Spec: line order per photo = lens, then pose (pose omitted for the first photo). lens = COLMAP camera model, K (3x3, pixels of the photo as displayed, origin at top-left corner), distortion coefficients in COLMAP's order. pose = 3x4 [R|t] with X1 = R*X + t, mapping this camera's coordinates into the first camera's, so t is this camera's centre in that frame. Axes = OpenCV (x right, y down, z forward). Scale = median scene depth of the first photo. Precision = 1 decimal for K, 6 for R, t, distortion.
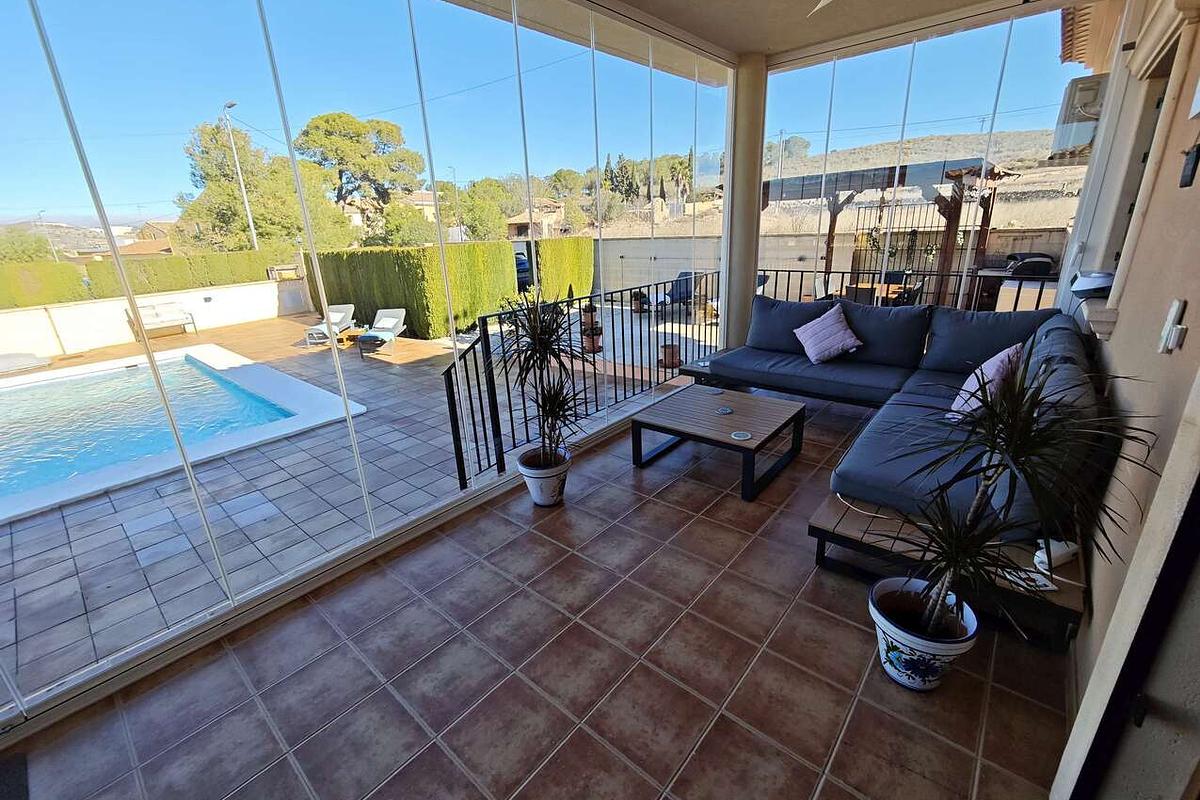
lens RADIAL K [[495.7, 0, 600.6], [0, 495.7, 394.8], [0, 0, 1]] dist [0.001911, 0.000322]
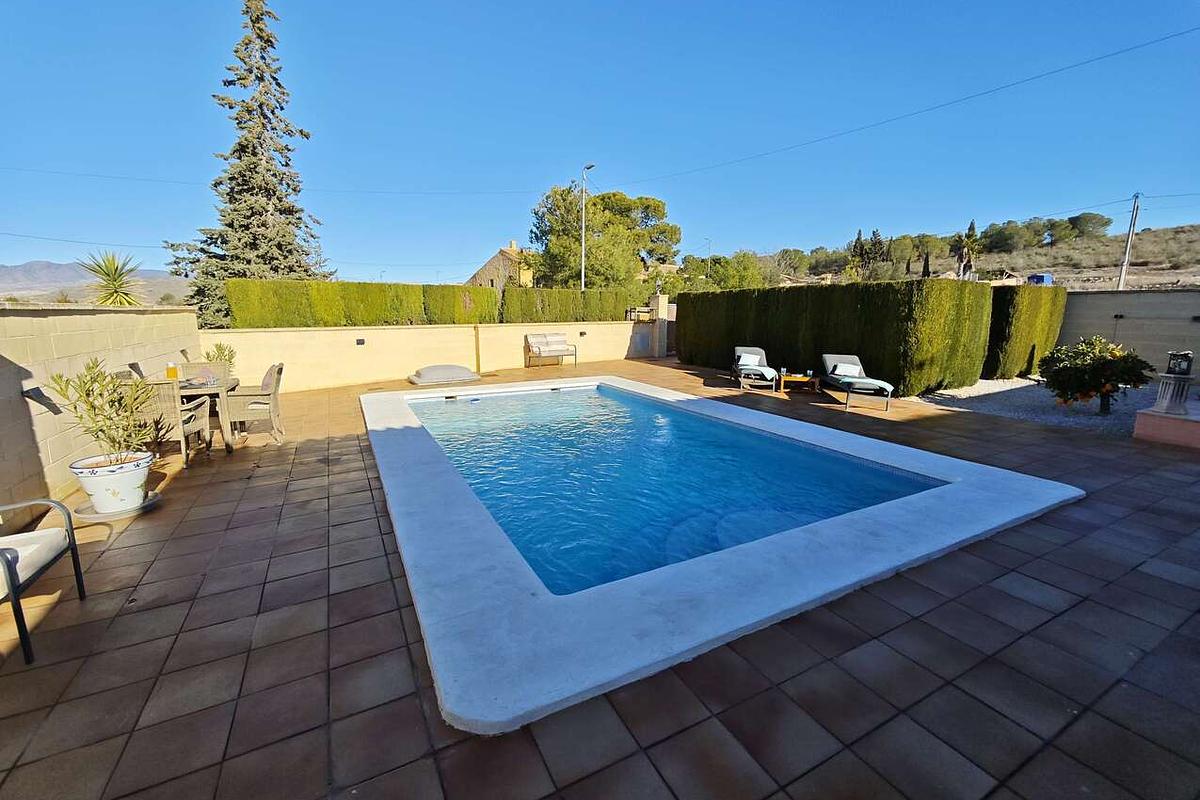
lens RADIAL K [[495.7, 0, 597.3], [0, 495.7, 401.2], [0, 0, 1]] dist [0.001911, 0.000322]
pose [[0.926139, 0.117106, -0.358543, -0.276839], [-0.164025, 0.981036, -0.103265, 0.025303], [0.339651, 0.154448, 0.927784, 0.082543]]
